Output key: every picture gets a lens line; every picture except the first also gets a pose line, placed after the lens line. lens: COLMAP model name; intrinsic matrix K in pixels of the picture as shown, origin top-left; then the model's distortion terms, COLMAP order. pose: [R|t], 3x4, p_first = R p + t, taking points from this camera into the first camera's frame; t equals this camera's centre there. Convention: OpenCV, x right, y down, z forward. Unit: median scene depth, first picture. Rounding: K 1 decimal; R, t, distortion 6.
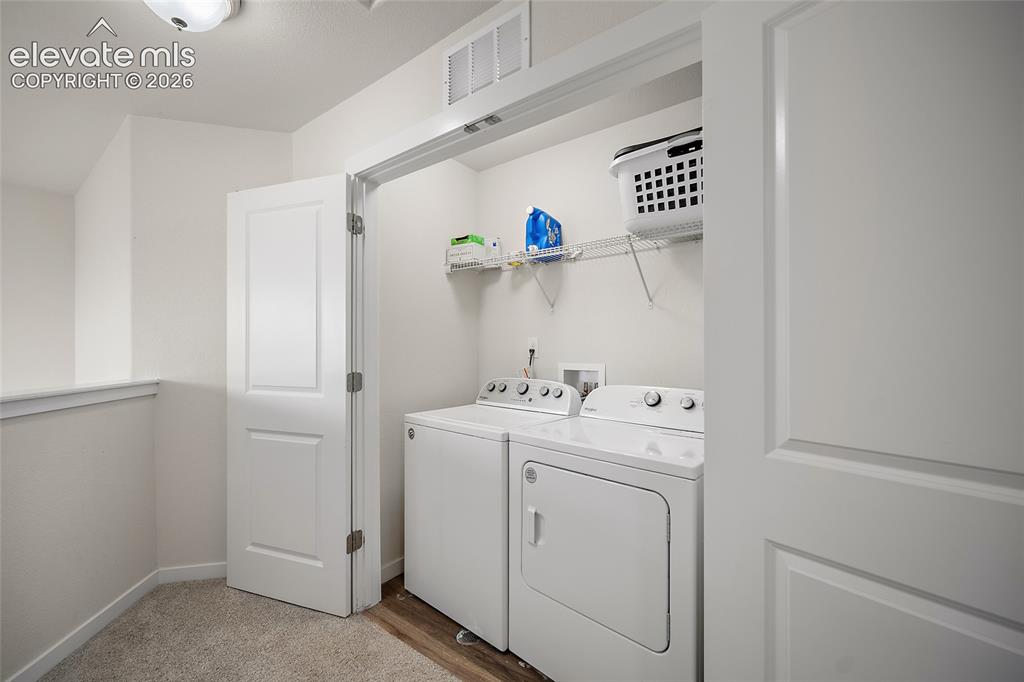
lens RADIAL K [[402.9, 0, 512.0], [0, 402.9, 341.0], [0, 0, 1]] dist [-0.001056, -0.000375]
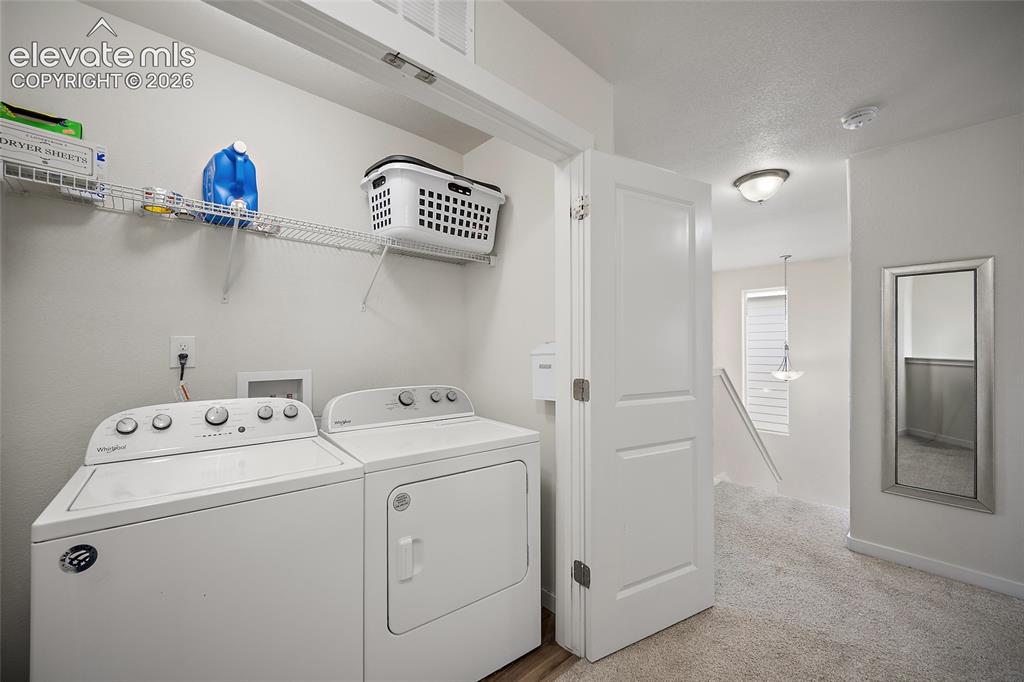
lens RADIAL K [[402.9, 0, 512.0], [0, 402.9, 341.0], [0, 0, 1]] dist [-0.001056, -0.000375]
pose [[0.190387, 0.013572, 0.981615, -0.695644], [-0.015210, 0.999825, -0.010874, -0.002165], [-0.981591, -0.012860, 0.190560, 0.565663]]
